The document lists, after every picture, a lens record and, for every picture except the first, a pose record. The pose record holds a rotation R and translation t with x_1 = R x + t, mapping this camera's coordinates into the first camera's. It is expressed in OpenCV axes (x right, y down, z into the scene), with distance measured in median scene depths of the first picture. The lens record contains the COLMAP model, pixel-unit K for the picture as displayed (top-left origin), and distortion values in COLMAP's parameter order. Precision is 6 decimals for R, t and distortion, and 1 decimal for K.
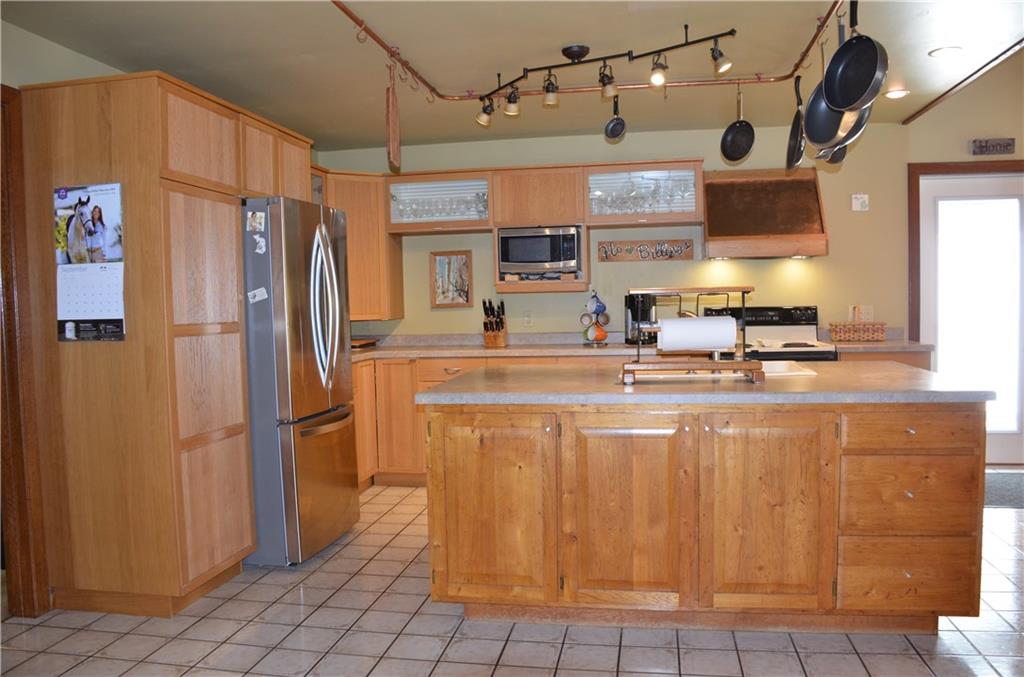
lens RADIAL K [[774.0, 0, 512.0], [0, 774.0, 338.5], [0, 0, 1]] dist [-0.160197, 0.101304]
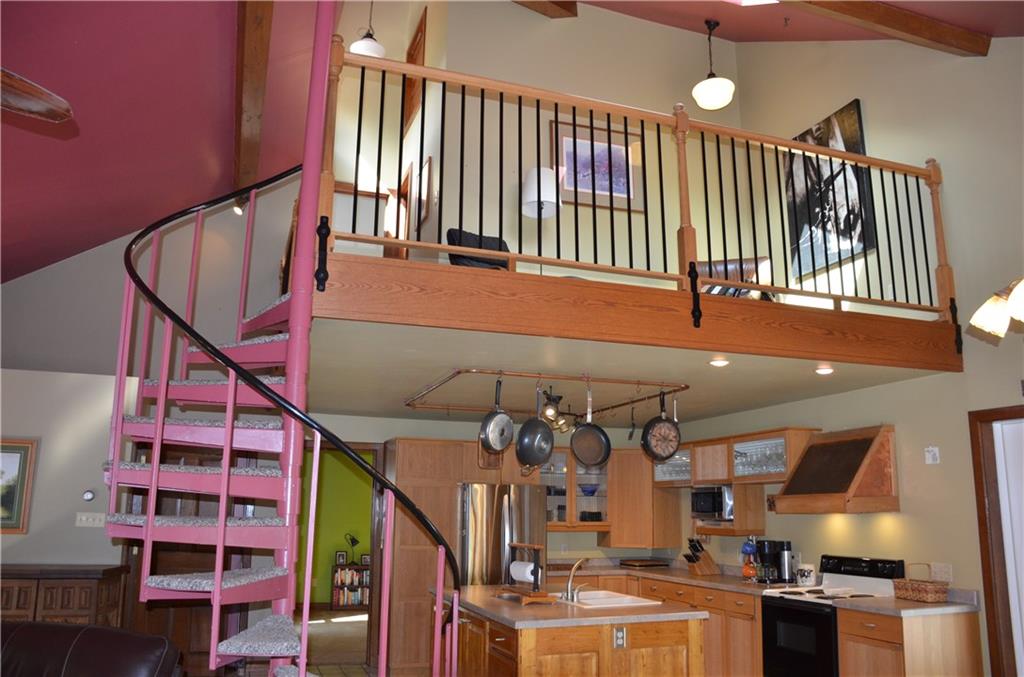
lens RADIAL K [[774.0, 0, 512.0], [0, 774.0, 338.5], [0, 0, 1]] dist [-0.160197, 0.101304]
pose [[0.492620, -0.156293, -0.856095, 1.036952], [-0.069579, 0.973517, -0.217768, -0.081762], [0.867459, 0.166843, 0.468699, 0.049752]]
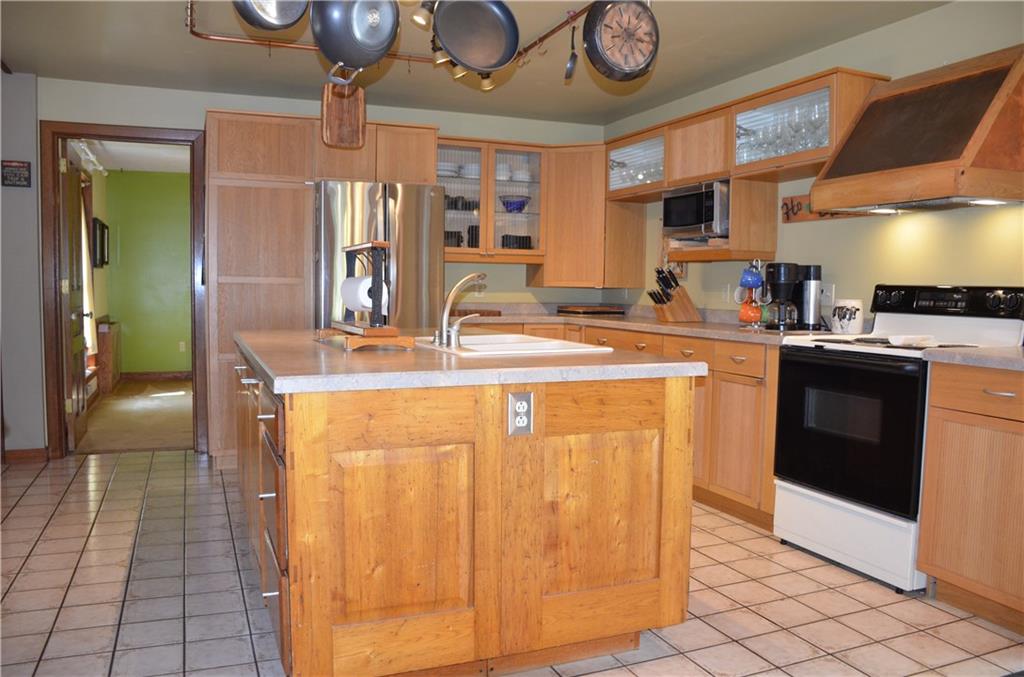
lens RADIAL K [[774.0, 0, 512.0], [0, 774.0, 338.5], [0, 0, 1]] dist [-0.160197, 0.101304]
pose [[0.538592, 0.088988, -0.837854, 0.657738], [-0.068860, 0.995729, 0.061491, -0.012308], [0.839748, 0.024576, 0.542419, 0.378345]]
